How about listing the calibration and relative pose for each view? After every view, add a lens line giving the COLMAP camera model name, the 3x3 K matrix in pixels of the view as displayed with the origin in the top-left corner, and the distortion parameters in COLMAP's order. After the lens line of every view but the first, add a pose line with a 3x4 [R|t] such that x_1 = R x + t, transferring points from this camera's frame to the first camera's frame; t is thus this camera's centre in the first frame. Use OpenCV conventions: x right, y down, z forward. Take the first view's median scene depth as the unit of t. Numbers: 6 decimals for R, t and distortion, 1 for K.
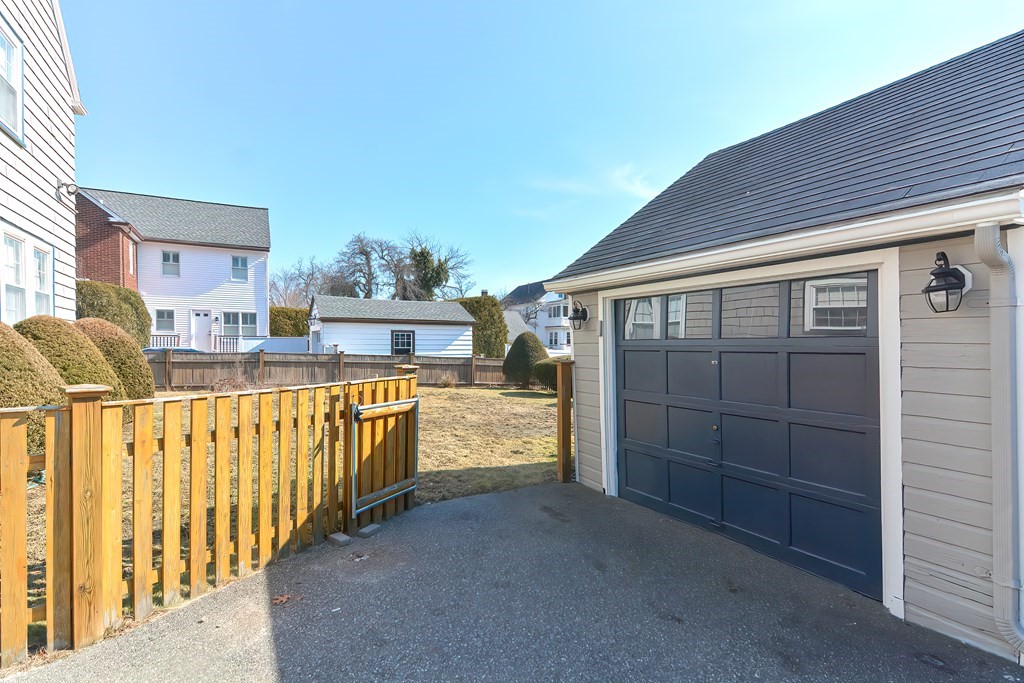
lens RADIAL K [[507.0, 0, 484.8], [0, 507.0, 347.5], [0, 0, 1]] dist [-0.002762, -0.001563]
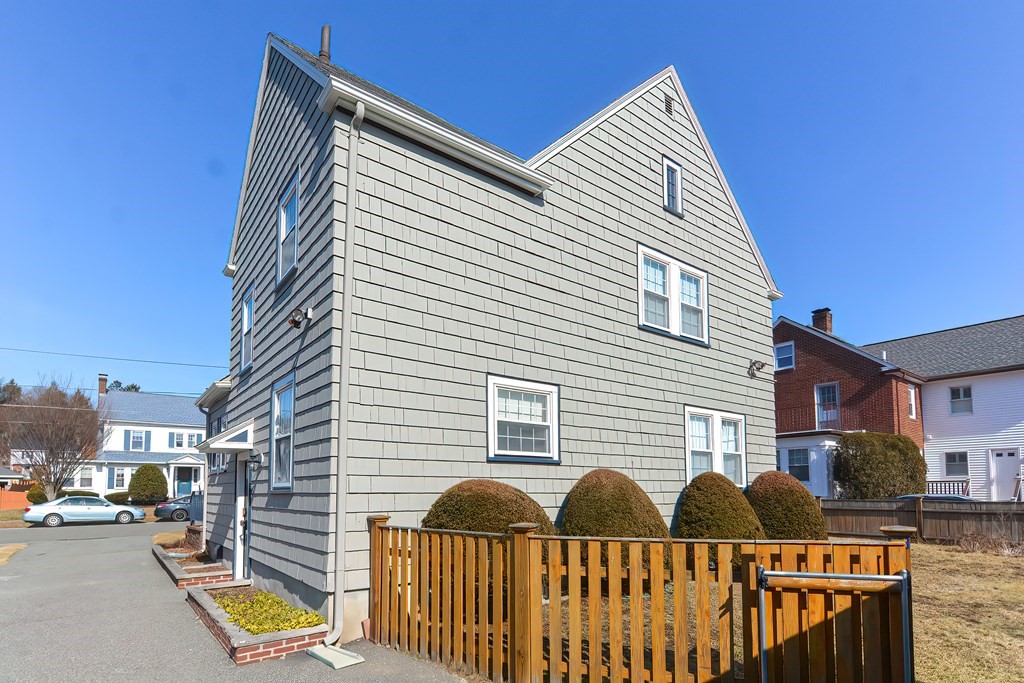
lens RADIAL K [[507.0, 0, 524.4], [0, 507.0, 459.3], [0, 0, 1]] dist [-0.002762, -0.001563]
pose [[0.201151, -0.066643, -0.977291, 0.089657], [0.000627, 0.997692, -0.067906, -0.002125], [0.979560, 0.013047, 0.200728, 0.076240]]
